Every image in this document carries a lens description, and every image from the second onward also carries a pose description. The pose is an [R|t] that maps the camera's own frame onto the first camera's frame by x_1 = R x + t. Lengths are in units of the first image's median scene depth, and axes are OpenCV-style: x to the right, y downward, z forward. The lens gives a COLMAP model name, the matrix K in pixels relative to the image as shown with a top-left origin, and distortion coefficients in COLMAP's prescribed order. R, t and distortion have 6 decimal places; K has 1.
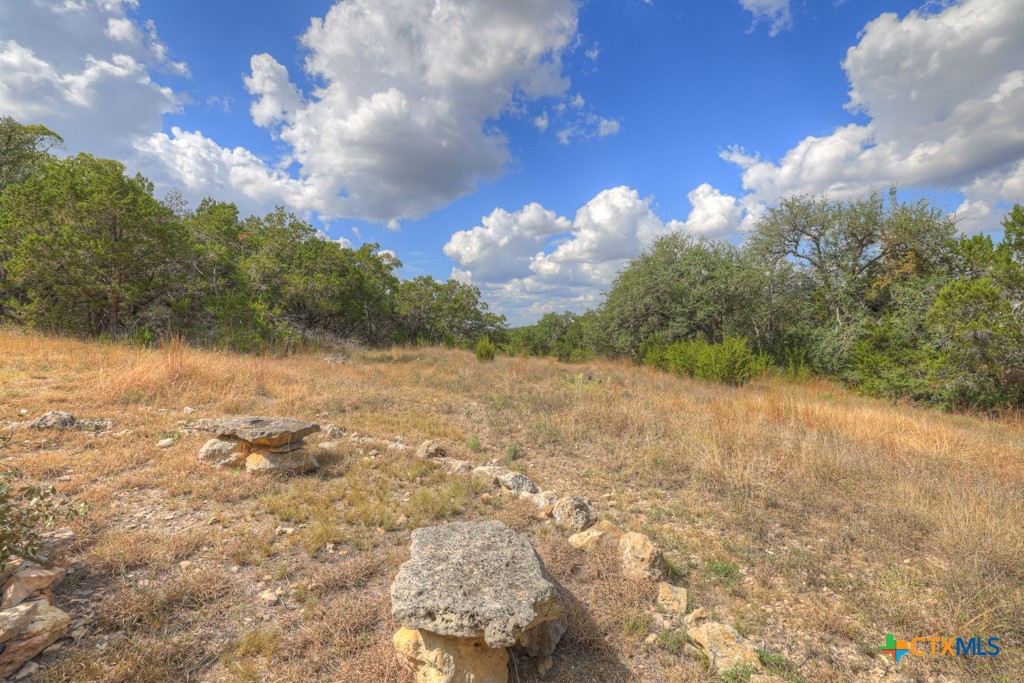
lens RADIAL K [[445.3, 0, 507.2], [0, 445.3, 330.3], [0, 0, 1]] dist [-0.042344, 0.017229]
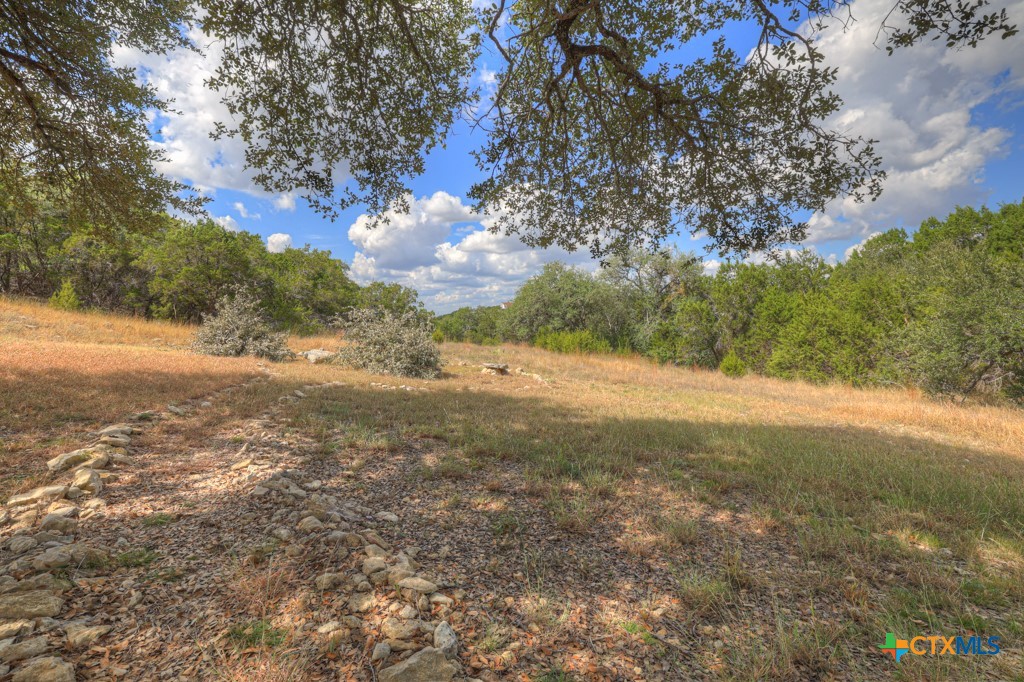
lens RADIAL K [[445.3, 0, 507.2], [0, 445.3, 329.8], [0, 0, 1]] dist [-0.042344, 0.017229]
pose [[0.978068, 0.005842, 0.208203, -0.115668], [-0.010556, 0.999712, 0.021537, -0.015096], [-0.208018, -0.023262, 0.977848, -0.518020]]
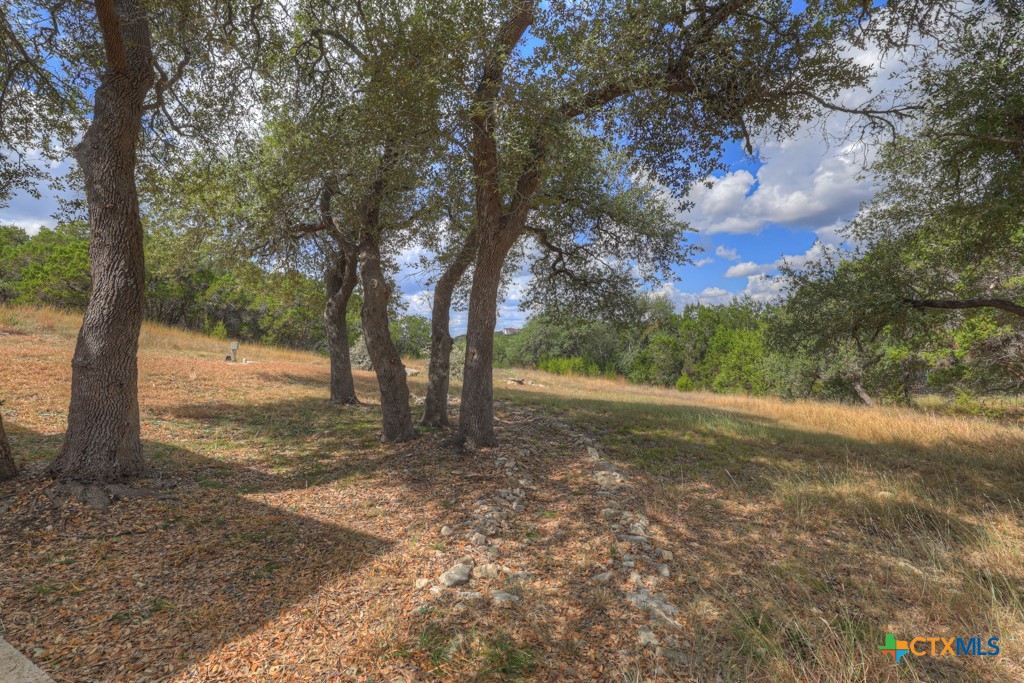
lens RADIAL K [[445.3, 0, 507.2], [0, 445.3, 330.3], [0, 0, 1]] dist [-0.042344, 0.017229]
pose [[0.978644, 0.025562, 0.203969, -0.227777], [-0.019088, 0.999251, -0.033647, -0.027259], [-0.204676, 0.029035, 0.978399, -0.883368]]
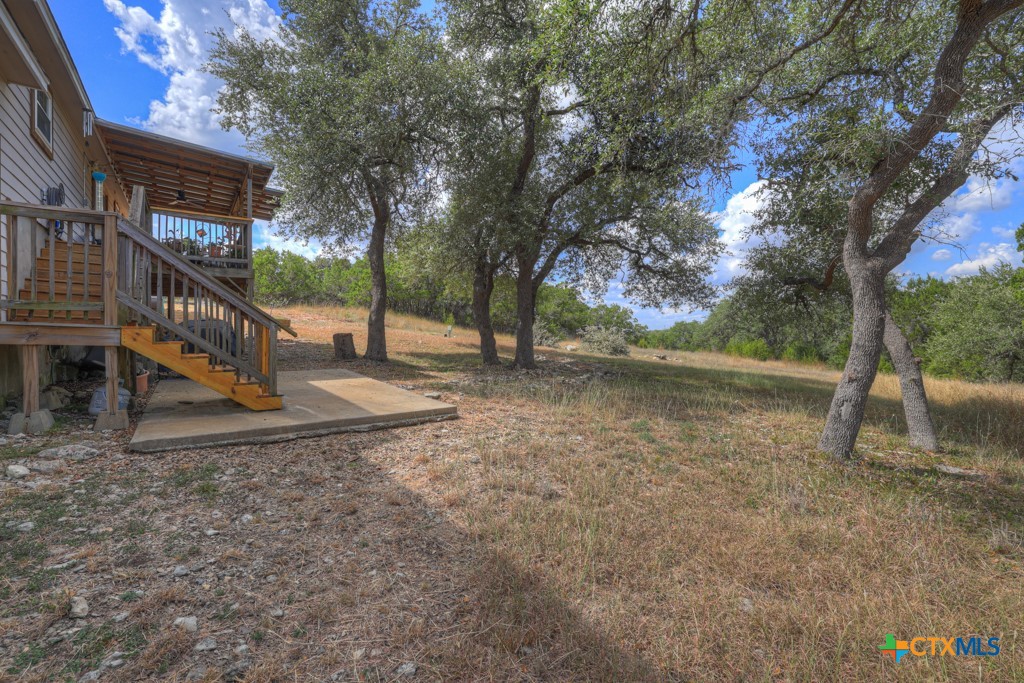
lens RADIAL K [[445.3, 0, 507.2], [0, 445.3, 330.3], [0, 0, 1]] dist [-0.042344, 0.017229]
pose [[0.958087, 0.008626, -0.286348, -0.054127], [-0.009976, 0.999945, -0.003257, -0.009835], [0.286304, 0.005977, 0.958120, -1.134026]]
